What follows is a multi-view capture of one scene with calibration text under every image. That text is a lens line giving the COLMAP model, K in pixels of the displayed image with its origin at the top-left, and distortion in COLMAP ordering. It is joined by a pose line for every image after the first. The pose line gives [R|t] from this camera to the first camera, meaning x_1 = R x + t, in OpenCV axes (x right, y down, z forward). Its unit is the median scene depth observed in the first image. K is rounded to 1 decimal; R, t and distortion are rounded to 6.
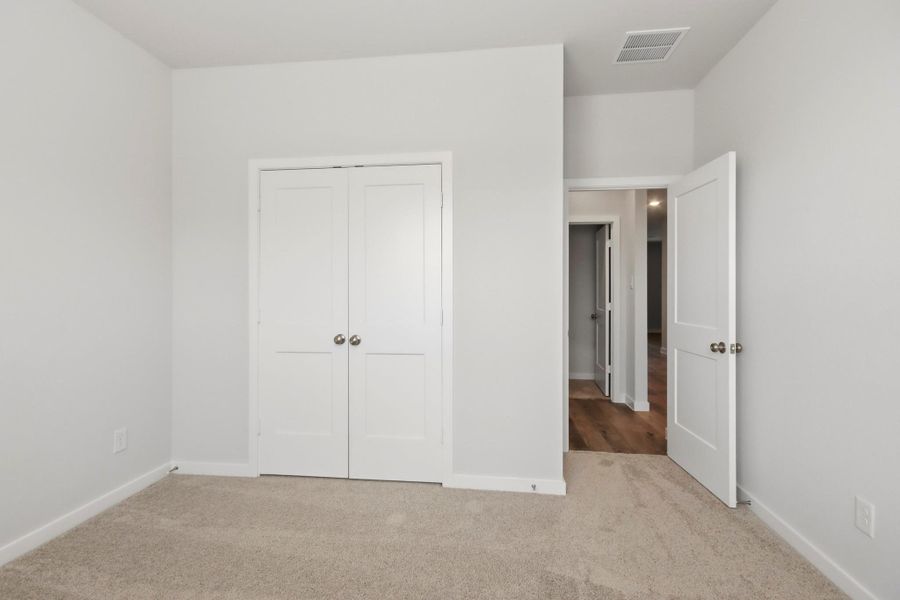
lens RADIAL K [[432.6, 0, 440.5], [0, 432.6, 298.7], [0, 0, 1]] dist [-0.001313, -0.001060]
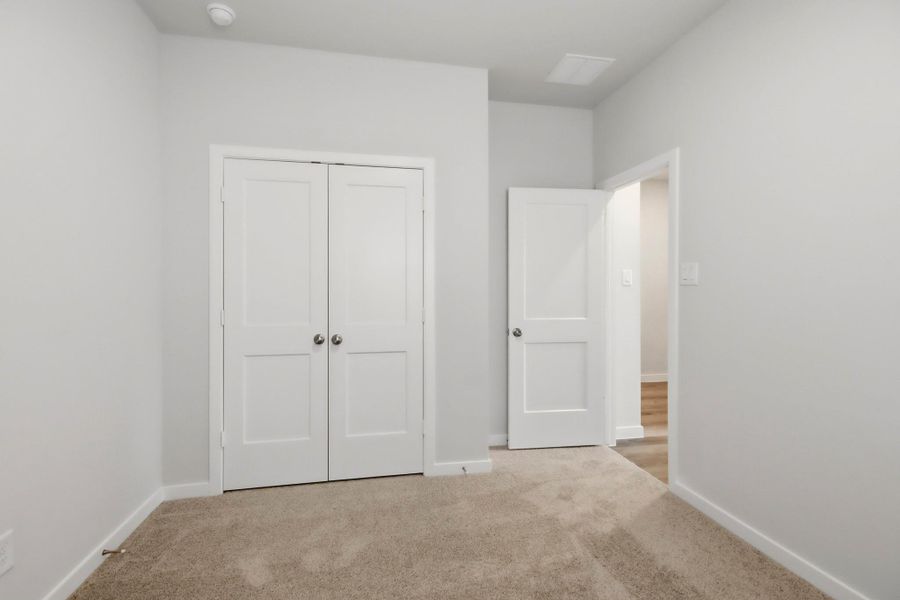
lens RADIAL K [[409.3, 0, 449.9], [0, 409.3, 299.0], [0, 0, 1]] dist [0.017372, 0.000270]
pose [[0.953926, -0.003041, 0.300026, -0.150631], [0.002378, 0.999994, 0.002574, 0.000455], [-0.300032, -0.001742, 0.953928, 0.018546]]
